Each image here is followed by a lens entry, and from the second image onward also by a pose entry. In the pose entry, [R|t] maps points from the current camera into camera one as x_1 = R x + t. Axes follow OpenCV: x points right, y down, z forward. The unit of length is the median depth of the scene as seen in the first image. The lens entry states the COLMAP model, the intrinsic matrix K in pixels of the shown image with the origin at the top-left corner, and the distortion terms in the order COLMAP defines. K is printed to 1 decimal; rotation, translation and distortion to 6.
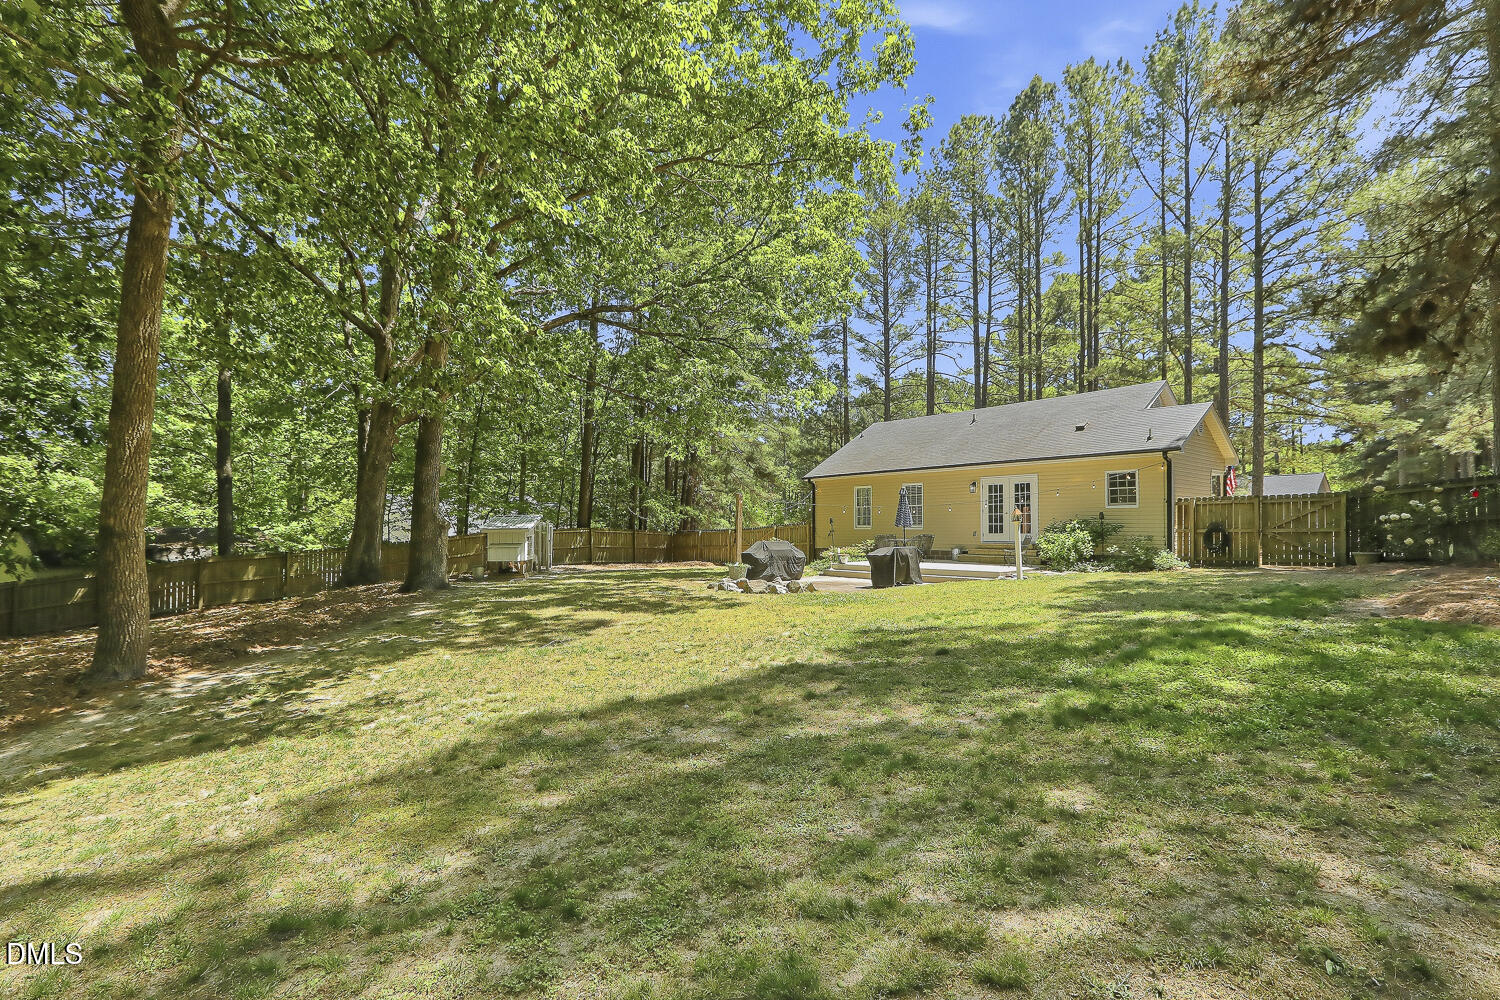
lens RADIAL K [[690.9, 0, 753.4], [0, 690.9, 501.6], [0, 0, 1]] dist [-0.000860, 0.002785]
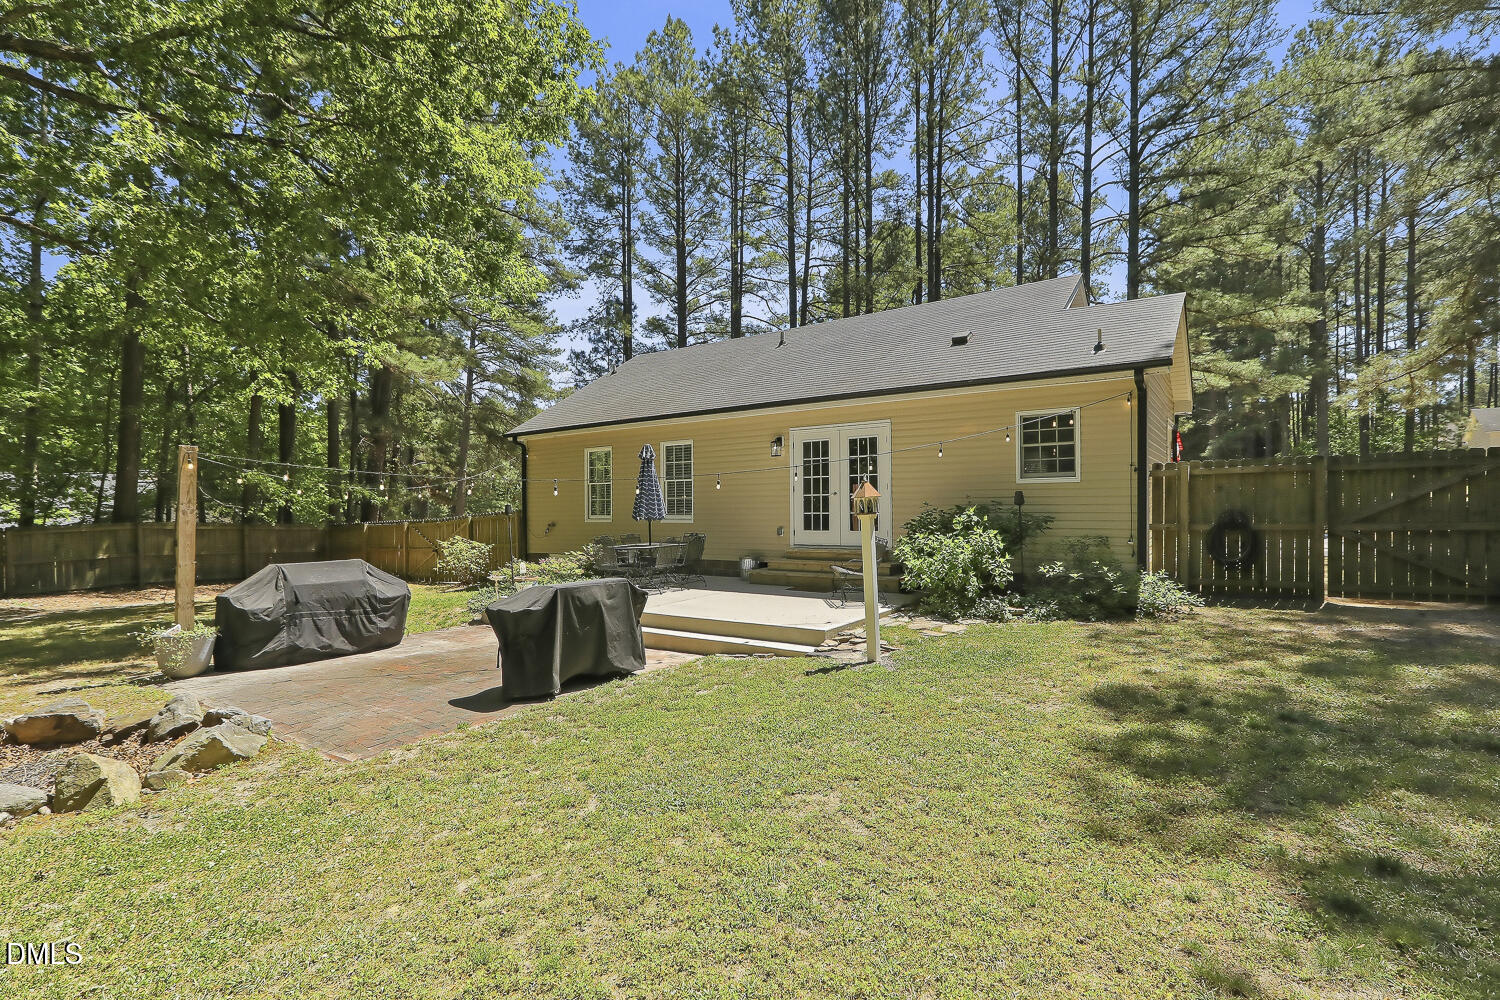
lens RADIAL K [[690.9, 0, 751.8], [0, 690.9, 512.3], [0, 0, 1]] dist [-0.000860, 0.002785]
pose [[0.969145, -0.010230, 0.246280, 0.166243], [-0.000594, 0.999039, 0.043836, 0.007657], [-0.246492, -0.042630, 0.968207, 0.481507]]
